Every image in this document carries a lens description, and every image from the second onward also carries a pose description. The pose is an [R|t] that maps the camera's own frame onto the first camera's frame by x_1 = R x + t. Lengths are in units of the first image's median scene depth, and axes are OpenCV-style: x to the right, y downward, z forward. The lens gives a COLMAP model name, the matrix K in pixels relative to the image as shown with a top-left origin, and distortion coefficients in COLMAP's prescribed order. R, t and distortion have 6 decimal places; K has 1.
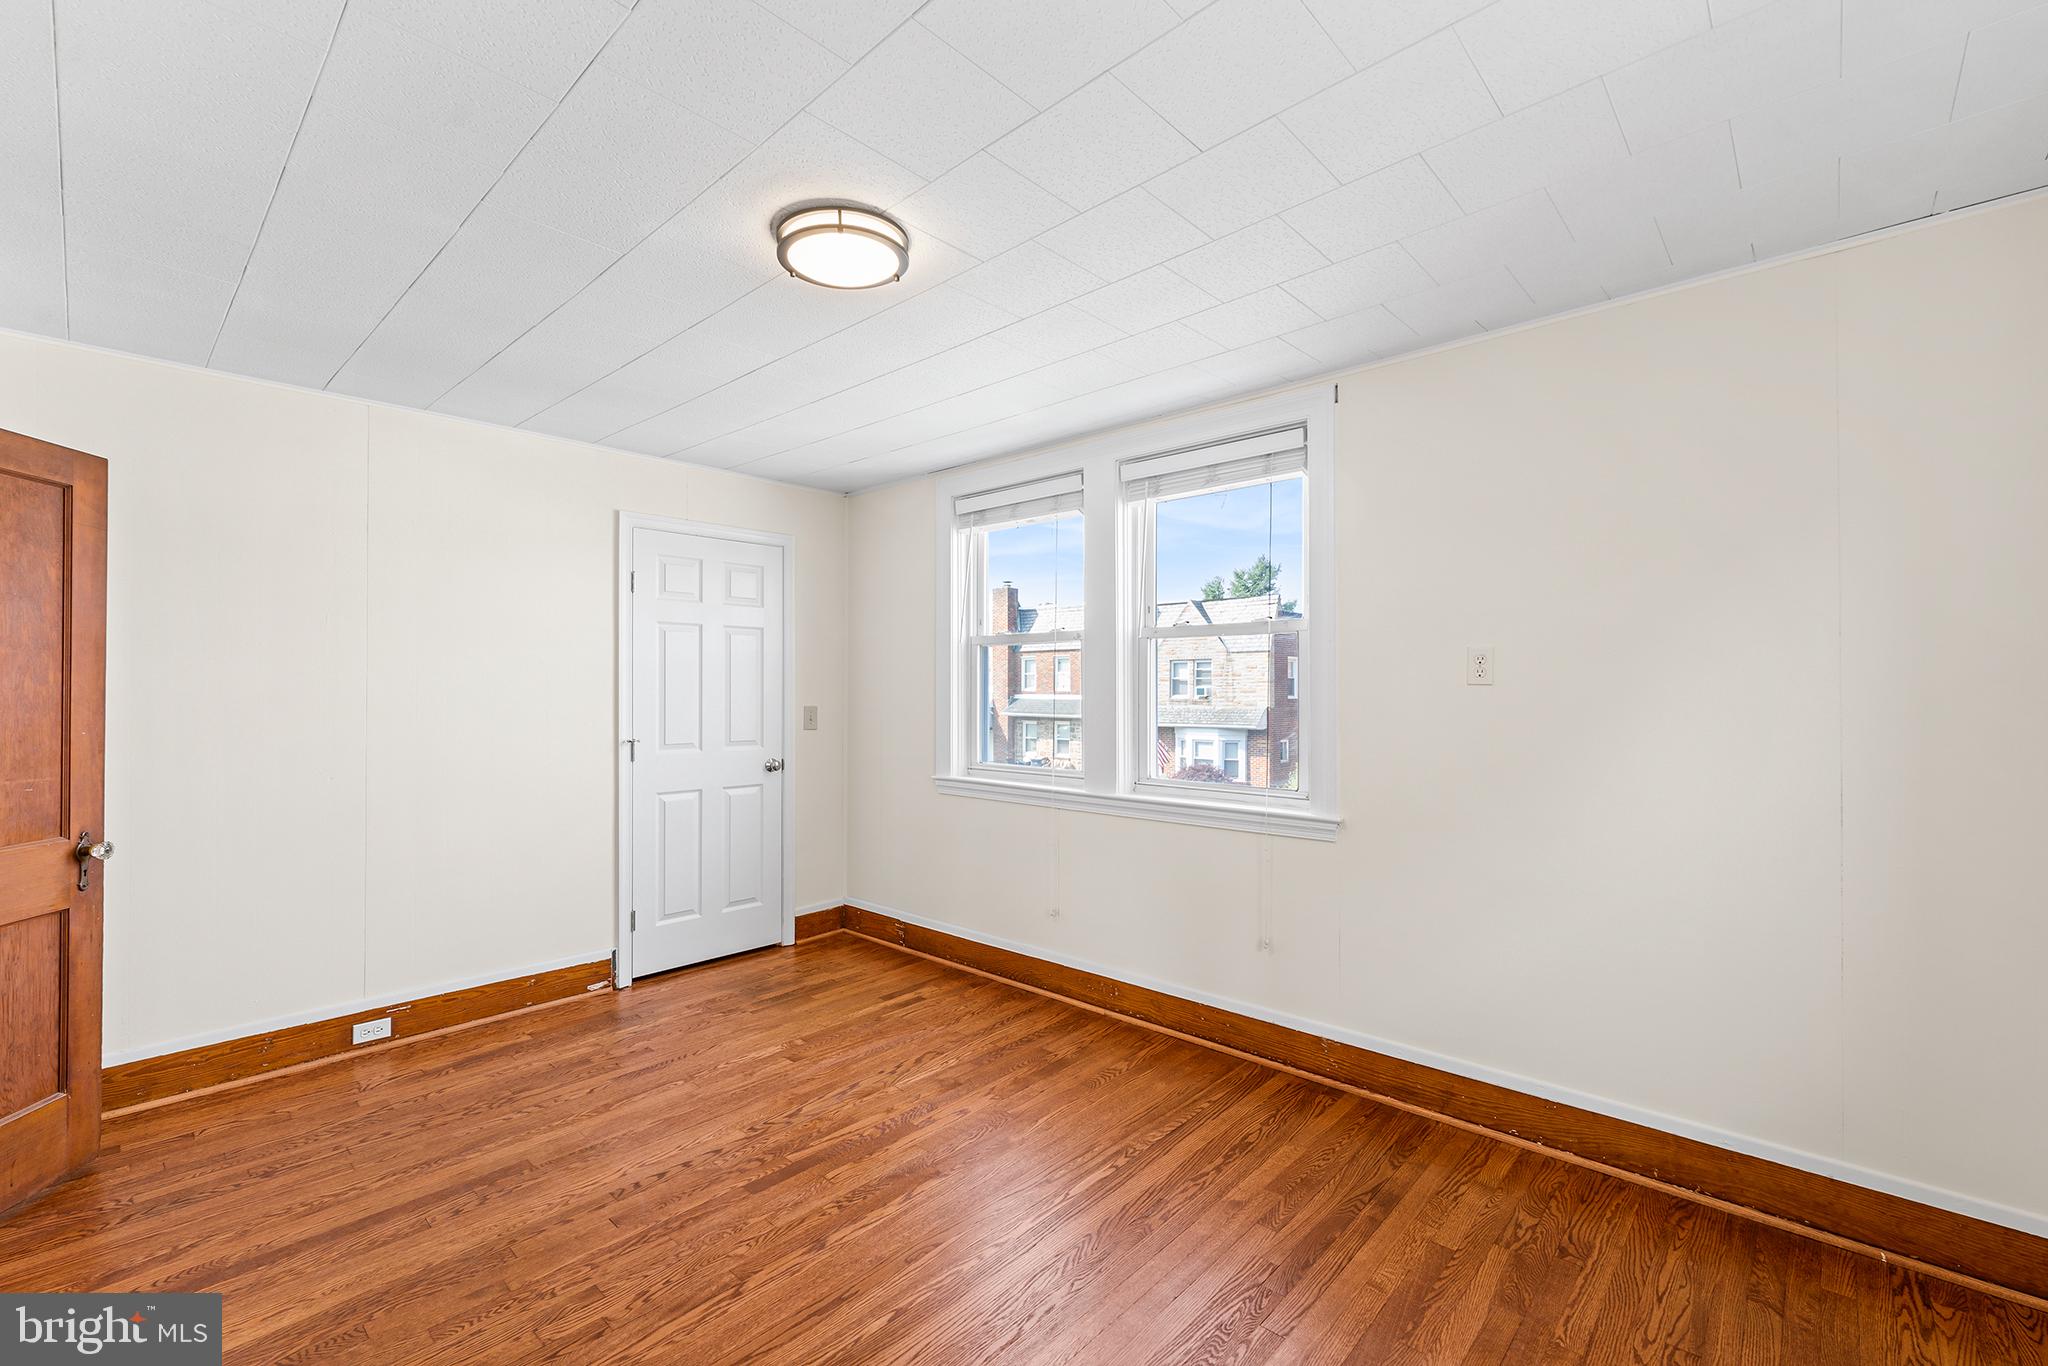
lens RADIAL K [[841.2, 0, 1020.7], [0, 841.2, 705.2], [0, 0, 1]] dist [-0.000506, -0.000304]
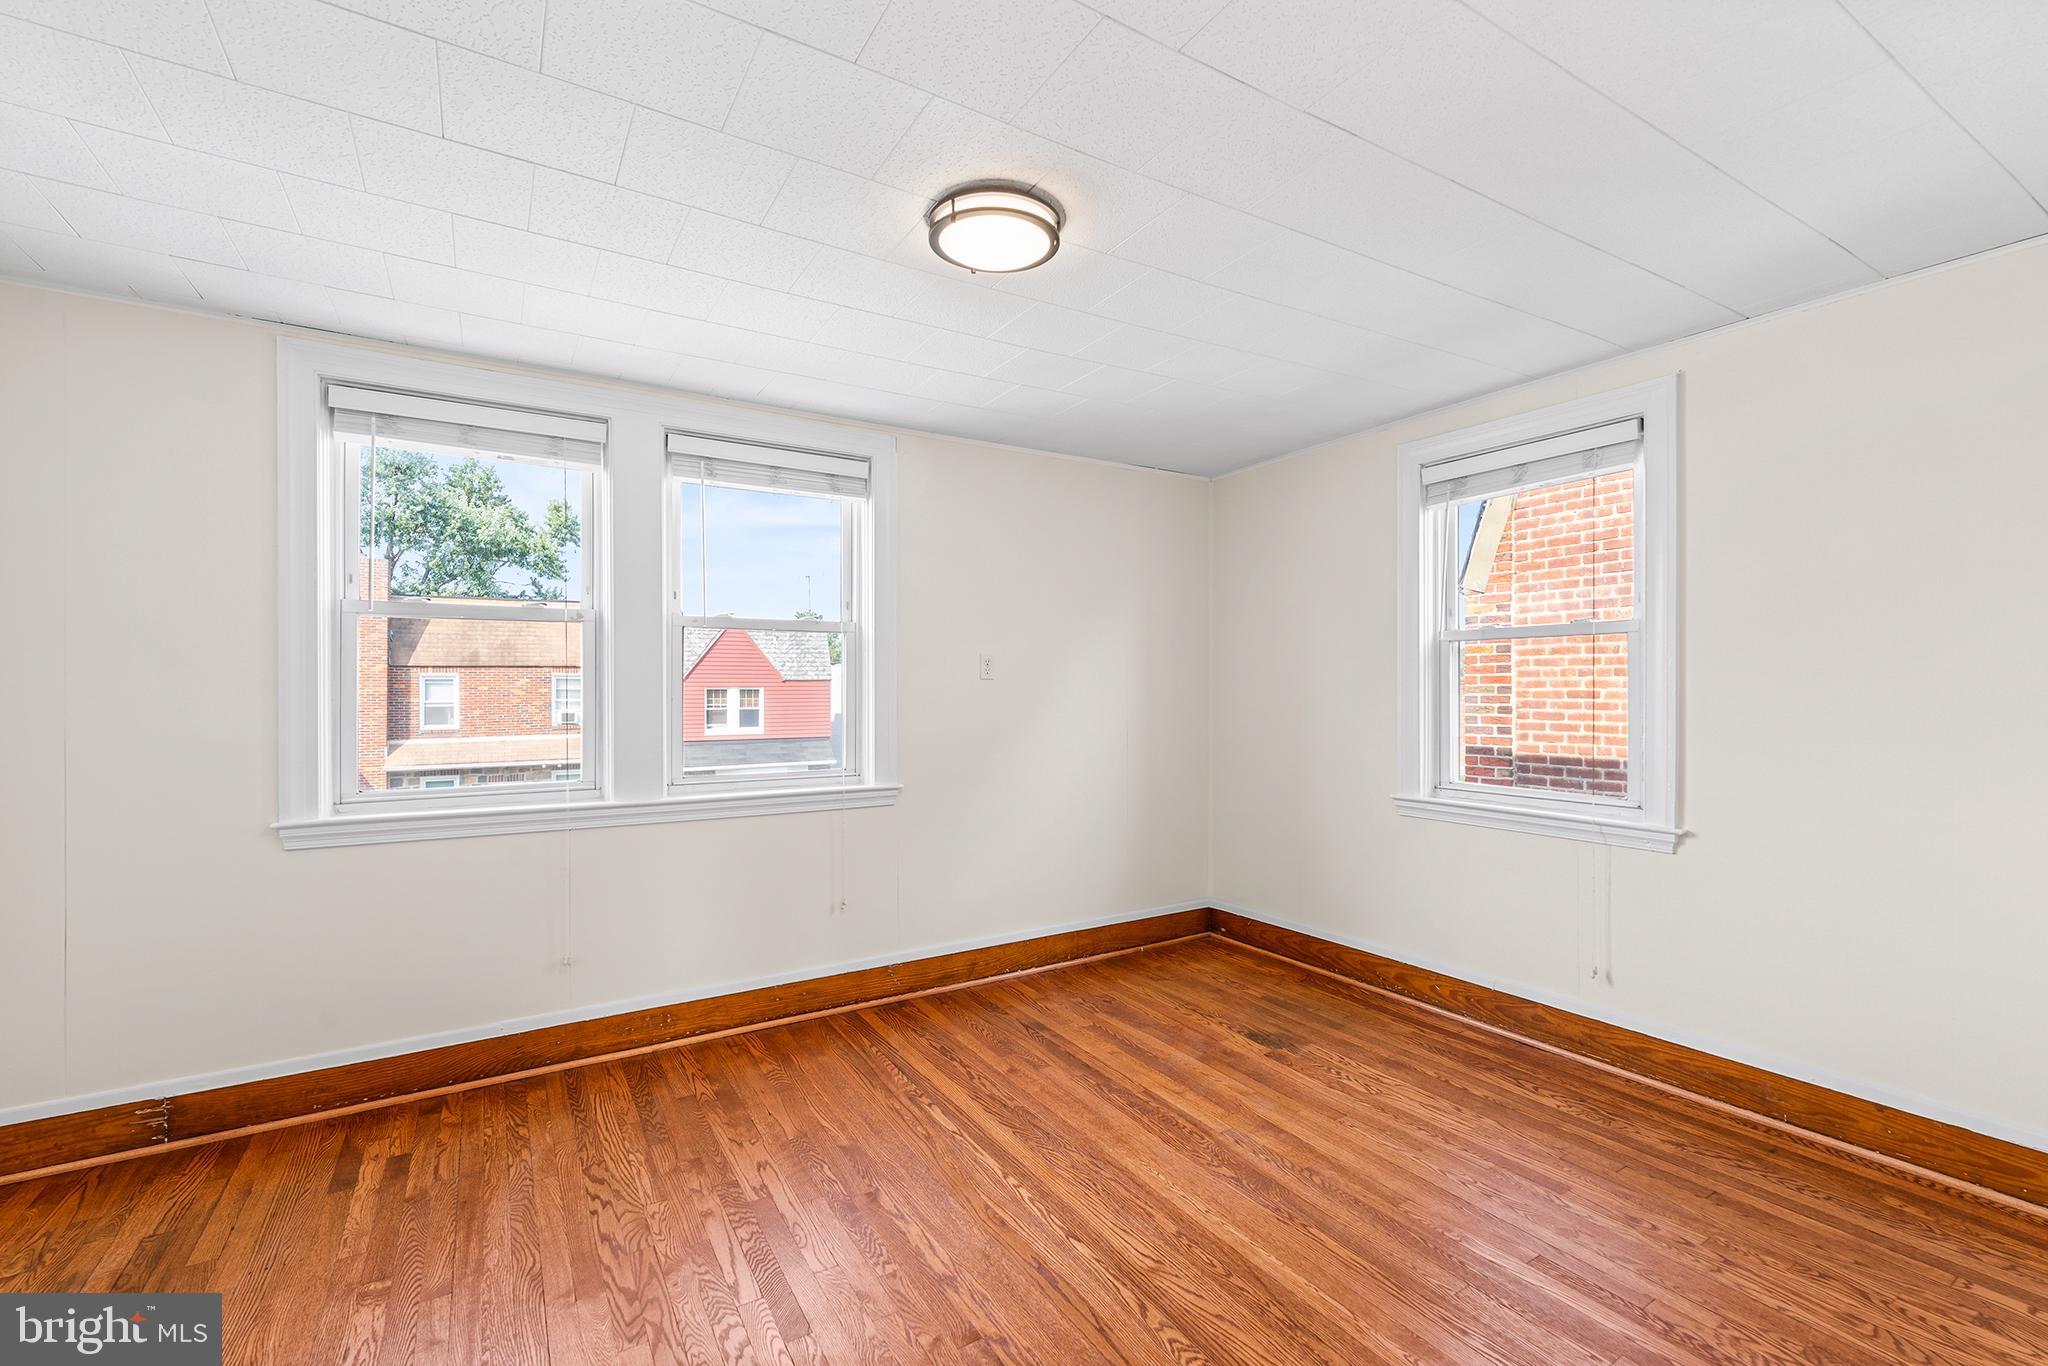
lens RADIAL K [[841.2, 0, 1020.7], [0, 841.2, 705.2], [0, 0, 1]] dist [-0.000506, -0.000304]
pose [[0.301776, -0.020242, 0.953164, -0.743732], [0.019201, 0.999701, 0.015151, 0.000021], [-0.953186, 0.013730, 0.302074, 0.438308]]
